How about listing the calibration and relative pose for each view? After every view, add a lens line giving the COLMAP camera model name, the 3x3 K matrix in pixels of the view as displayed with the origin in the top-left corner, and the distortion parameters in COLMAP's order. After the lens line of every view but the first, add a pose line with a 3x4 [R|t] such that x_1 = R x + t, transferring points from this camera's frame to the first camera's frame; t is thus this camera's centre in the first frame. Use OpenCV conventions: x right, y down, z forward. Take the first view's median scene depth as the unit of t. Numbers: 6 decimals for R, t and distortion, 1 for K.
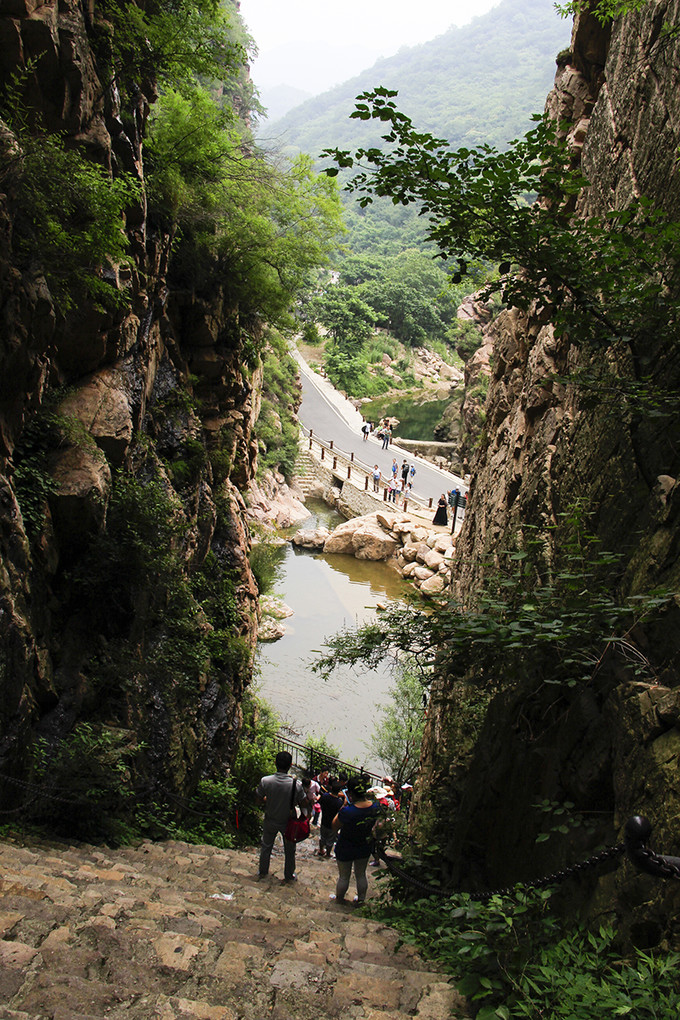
lens RADIAL K [[851.5, 0, 340.0], [0, 851.5, 510.0], [0, 0, 1]] dist [-0.181944, 0.130192]
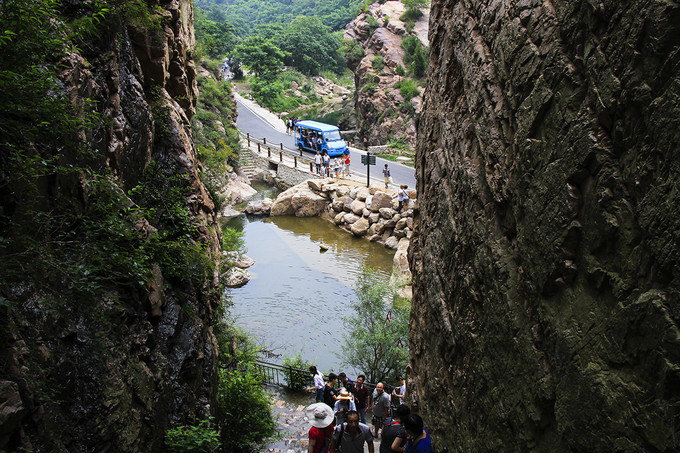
lens RADIAL K [[567.6, 0, 340.0], [0, 567.6, 226.5], [0, 0, 1]] dist [-0.181944, 0.130192]
pose [[0.983555, -0.144370, 0.108517, -0.011461], [0.139960, 0.989029, 0.047260, 0.039099], [-0.114150, -0.031294, 0.992971, 0.137012]]
